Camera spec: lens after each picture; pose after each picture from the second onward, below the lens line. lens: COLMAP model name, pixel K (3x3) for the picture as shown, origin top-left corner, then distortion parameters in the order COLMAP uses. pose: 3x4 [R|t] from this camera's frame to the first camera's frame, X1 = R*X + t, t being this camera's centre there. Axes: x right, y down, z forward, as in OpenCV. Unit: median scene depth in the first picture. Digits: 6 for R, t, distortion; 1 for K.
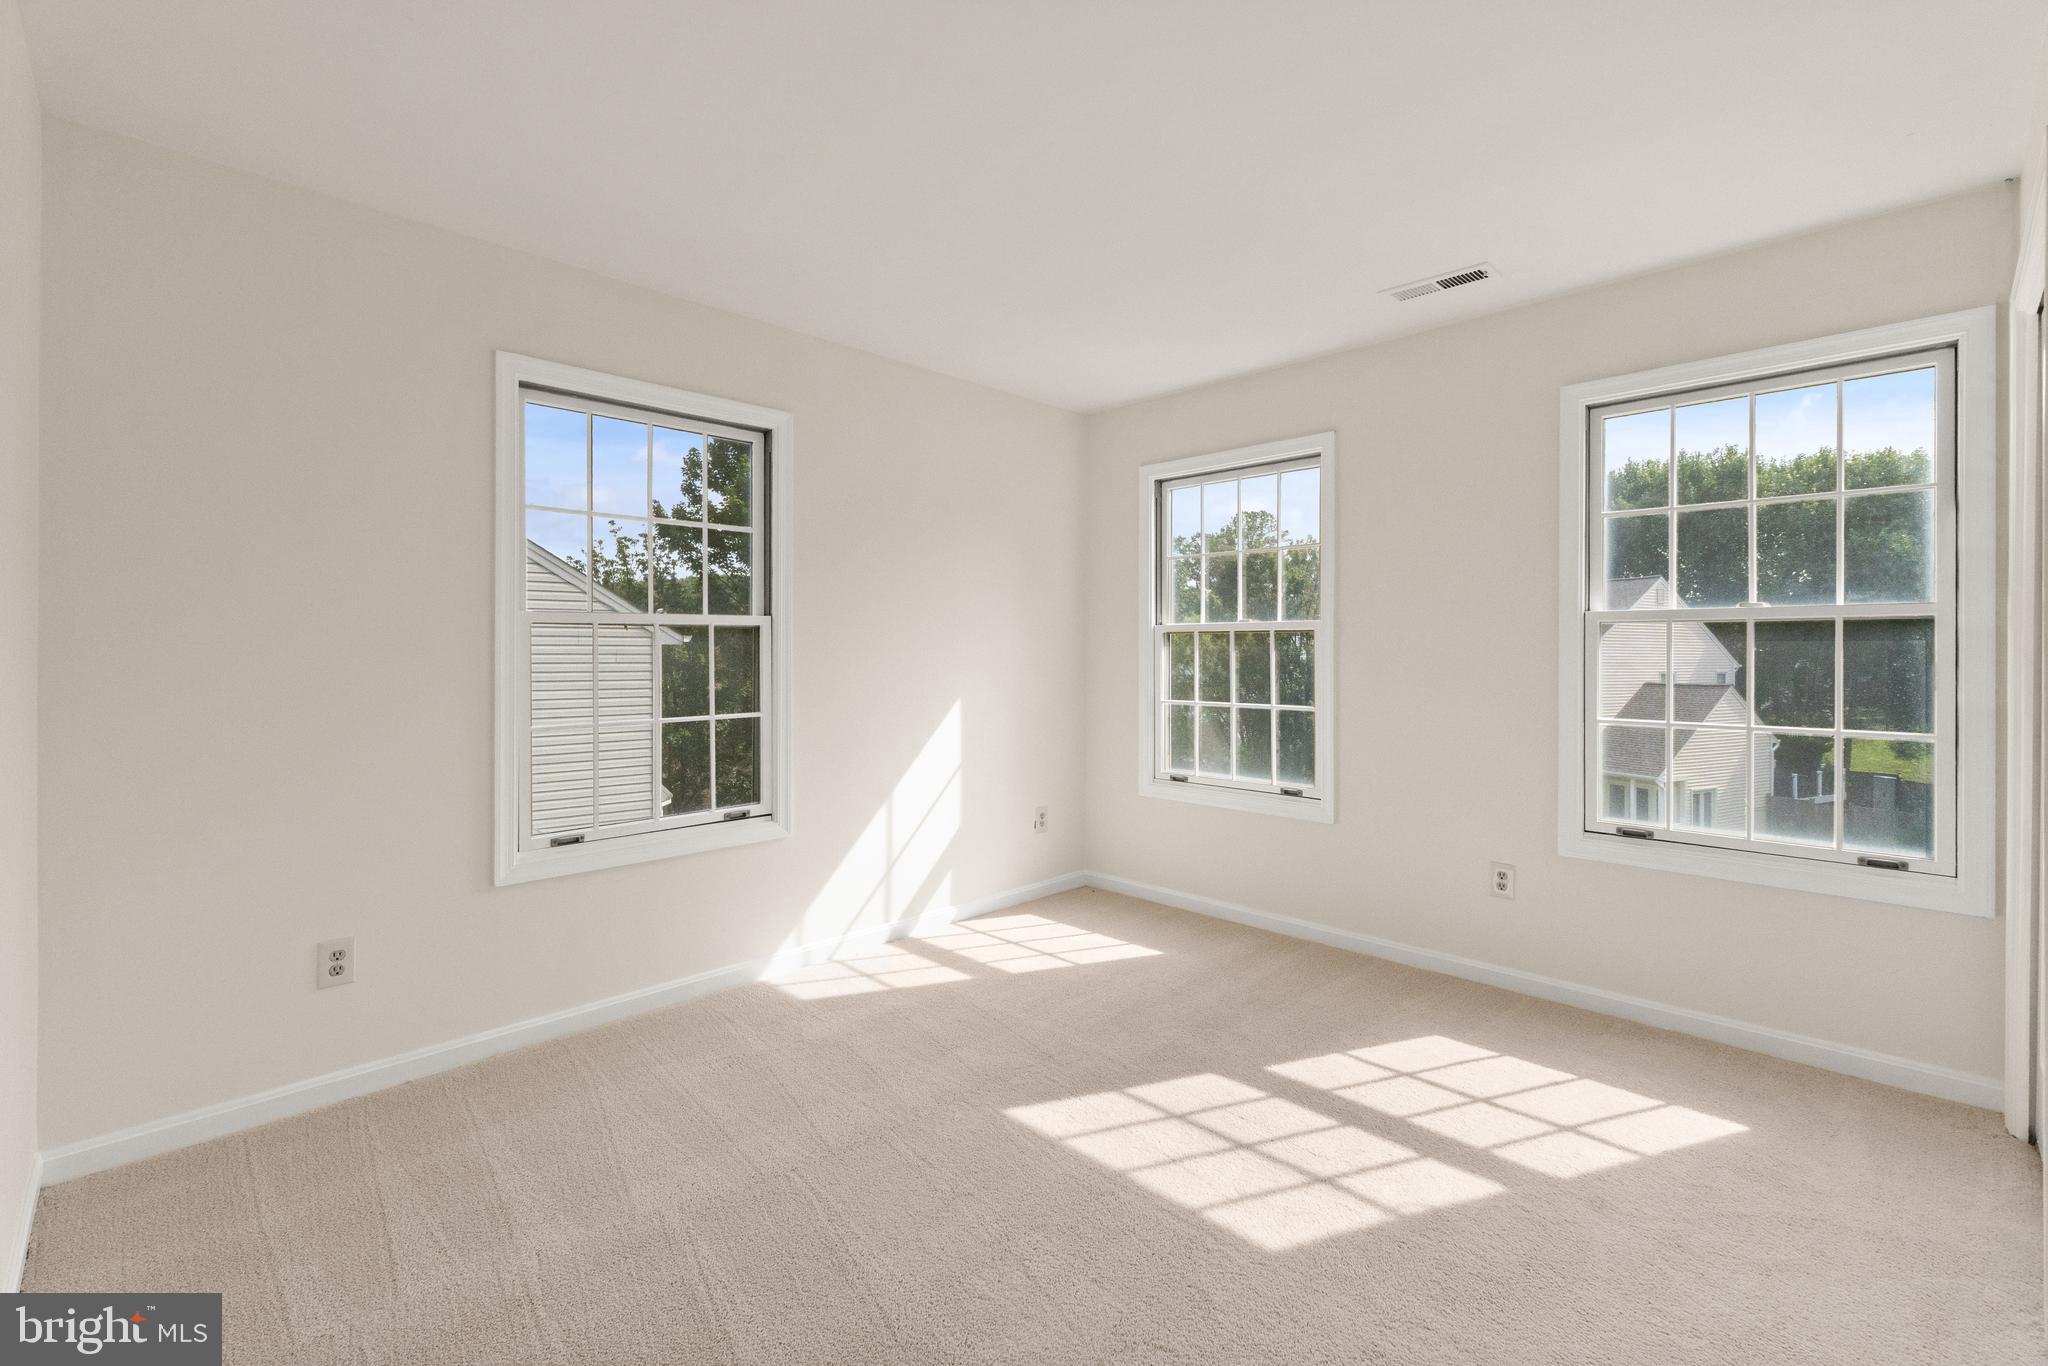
lens RADIAL K [[885.3, 0, 1027.0], [0, 885.3, 658.4], [0, 0, 1]] dist [0.158164, -0.000111]
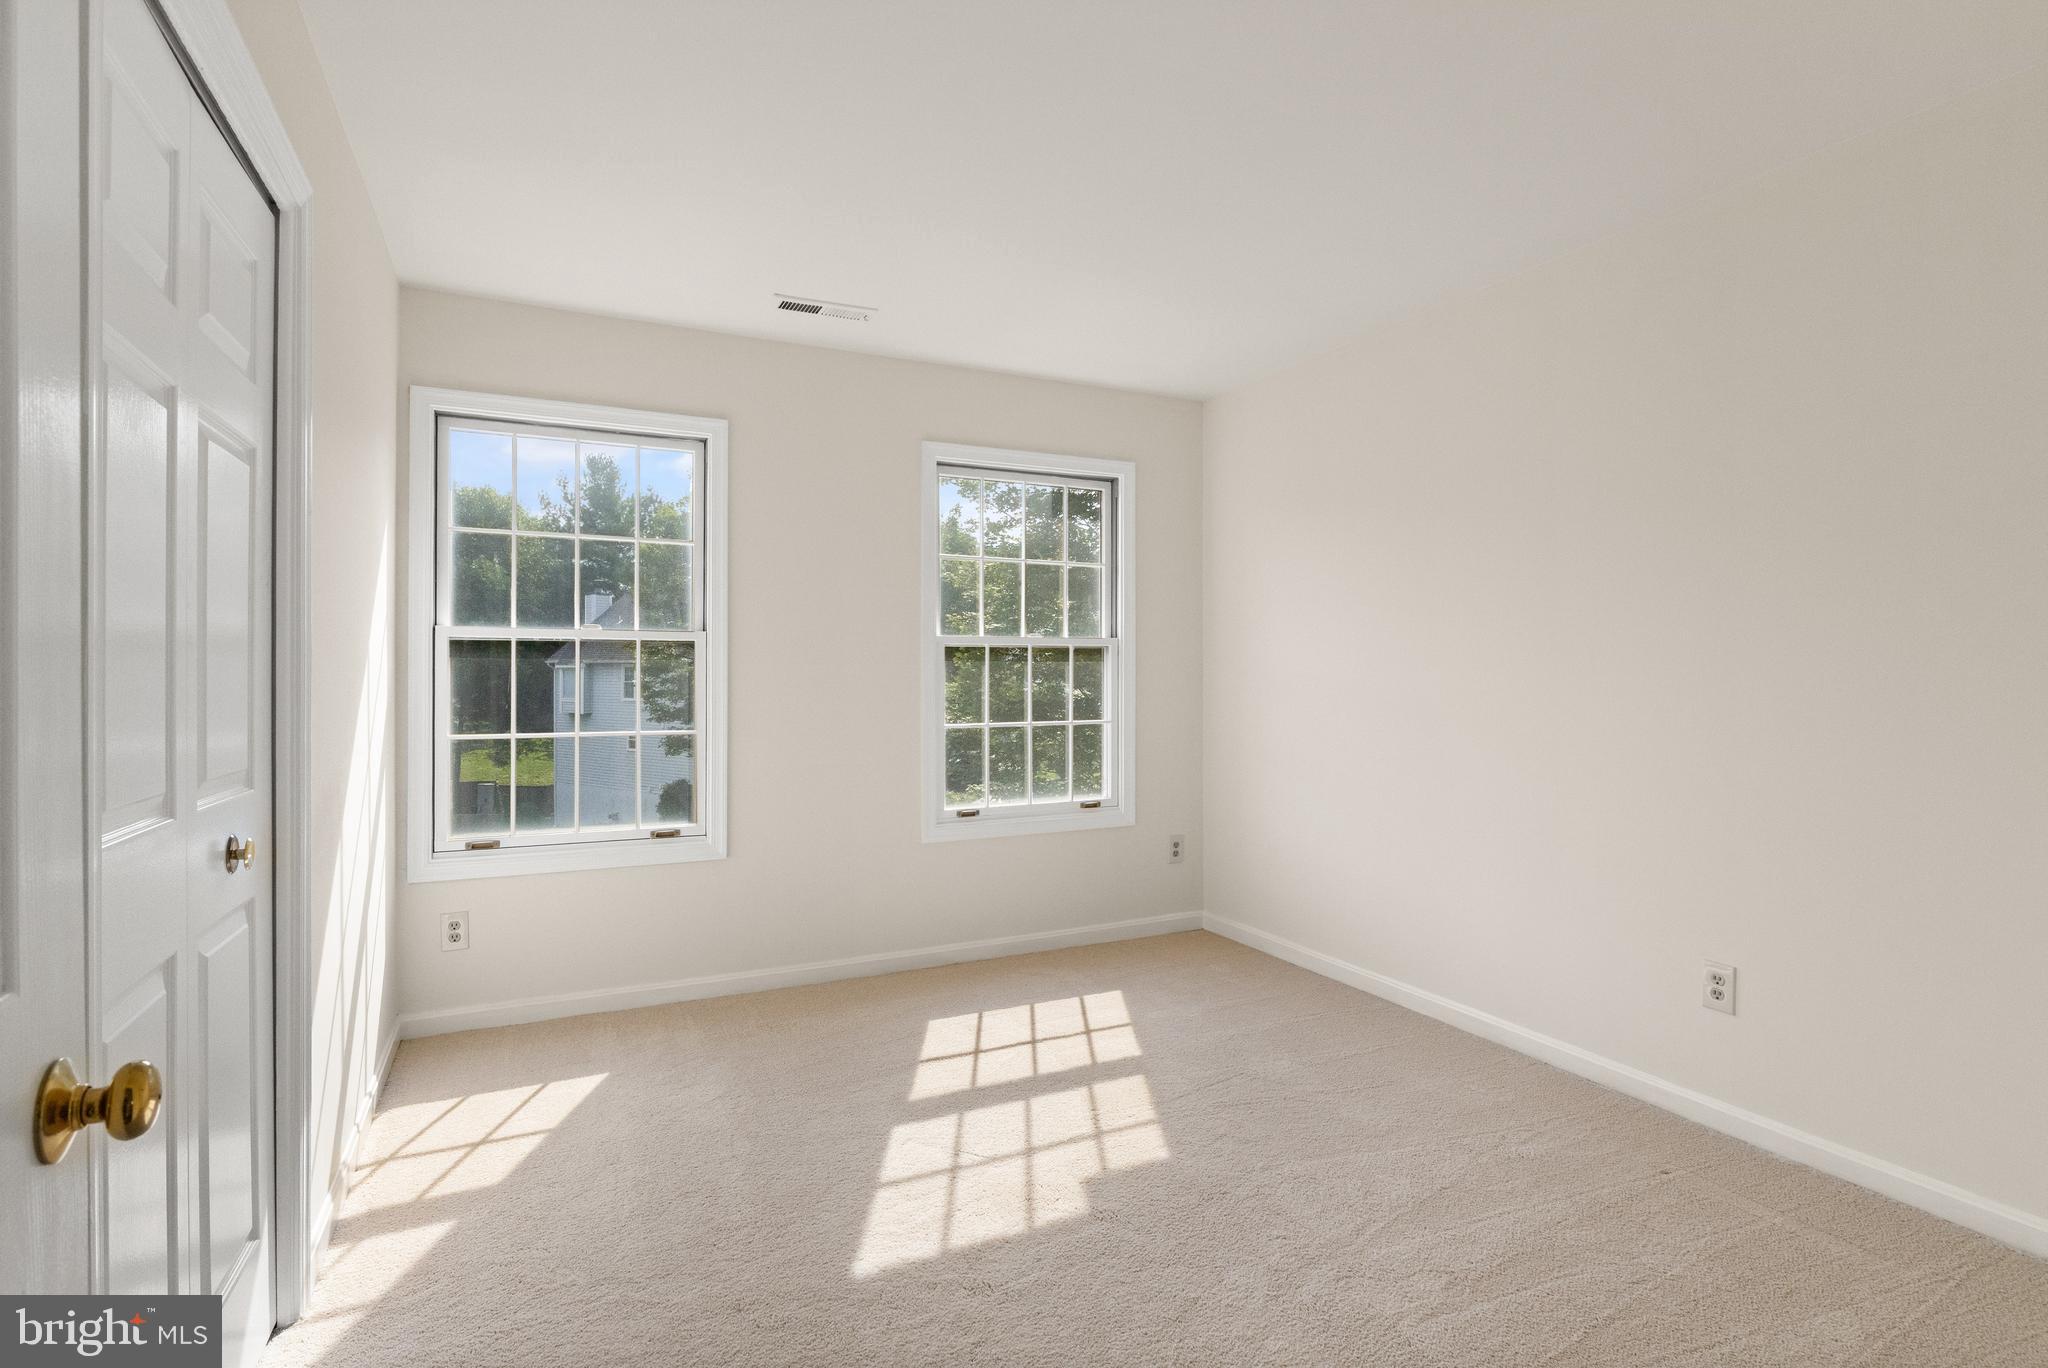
lens RADIAL K [[1010.5, 0, 1024.0], [0, 1010.5, 684.0], [0, 0, 1]] dist [-0.116735, 0.000430]
pose [[0.337492, -0.008356, 0.941291, -0.672303], [-0.002298, 0.999950, 0.009700, 0.000101], [-0.941325, -0.005437, 0.337456, 0.556655]]
